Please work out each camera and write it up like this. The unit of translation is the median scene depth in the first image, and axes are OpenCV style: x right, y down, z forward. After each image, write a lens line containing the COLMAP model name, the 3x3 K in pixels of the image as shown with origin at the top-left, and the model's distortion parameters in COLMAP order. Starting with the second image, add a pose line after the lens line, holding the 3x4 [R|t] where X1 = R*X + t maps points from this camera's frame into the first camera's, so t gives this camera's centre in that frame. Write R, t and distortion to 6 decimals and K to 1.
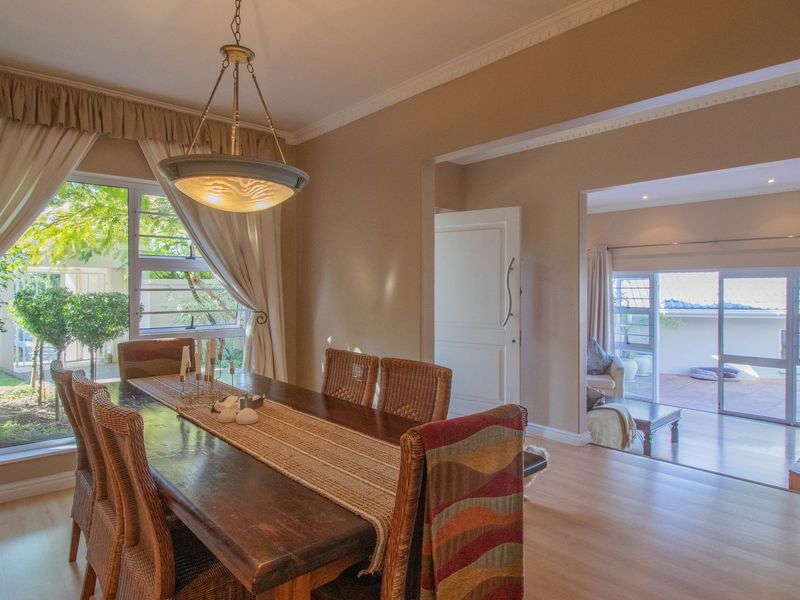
lens RADIAL K [[507.2, 0, 403.9], [0, 507.2, 292.4], [0, 0, 1]] dist [-0.001473, -0.000888]
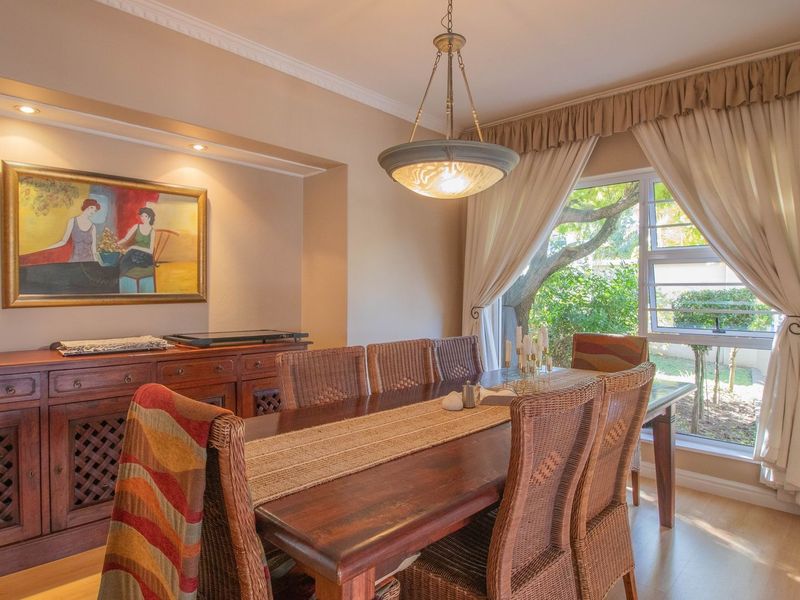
lens RADIAL K [[507.2, 0, 403.9], [0, 507.2, 292.4], [0, 0, 1]] dist [-0.001473, -0.000888]
pose [[0.091332, 0.011002, -0.995760, 0.406943], [-0.017633, 0.999800, 0.009429, 0.009419], [0.995664, 0.016697, 0.091508, 0.480356]]
